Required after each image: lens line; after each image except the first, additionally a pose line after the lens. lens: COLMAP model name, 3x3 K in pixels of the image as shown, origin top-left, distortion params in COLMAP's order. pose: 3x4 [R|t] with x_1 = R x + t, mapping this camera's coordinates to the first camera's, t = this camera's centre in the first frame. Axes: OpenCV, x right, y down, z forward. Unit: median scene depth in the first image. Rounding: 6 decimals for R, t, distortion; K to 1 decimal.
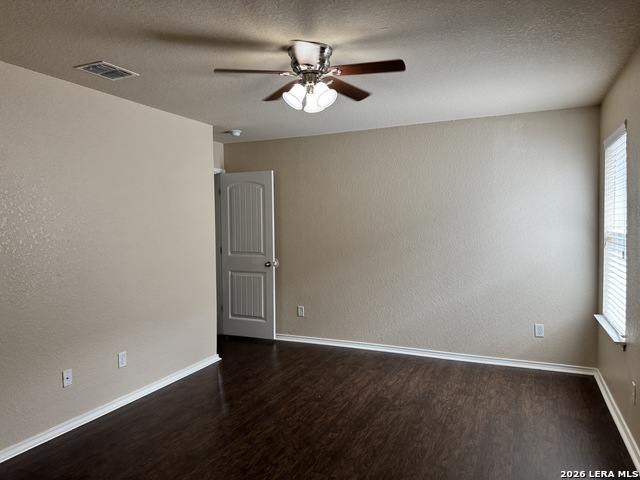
lens RADIAL K [[453.7, 0, 320.0], [0, 453.7, 240.0], [0, 0, 1]] dist [0.063347, -0.070328]
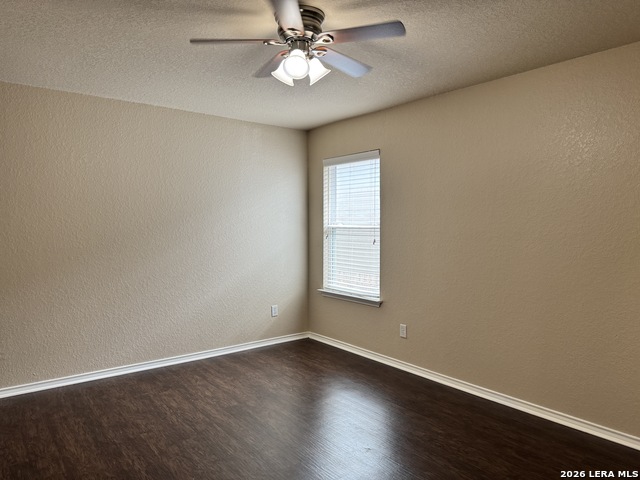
lens RADIAL K [[453.7, 0, 320.0], [0, 453.7, 240.0], [0, 0, 1]] dist [0.063347, -0.070328]
pose [[0.477563, -0.028377, 0.878139, -0.507072], [0.030509, 0.999411, 0.015704, -0.000394], [-0.878067, 0.019292, 0.478148, 0.345786]]
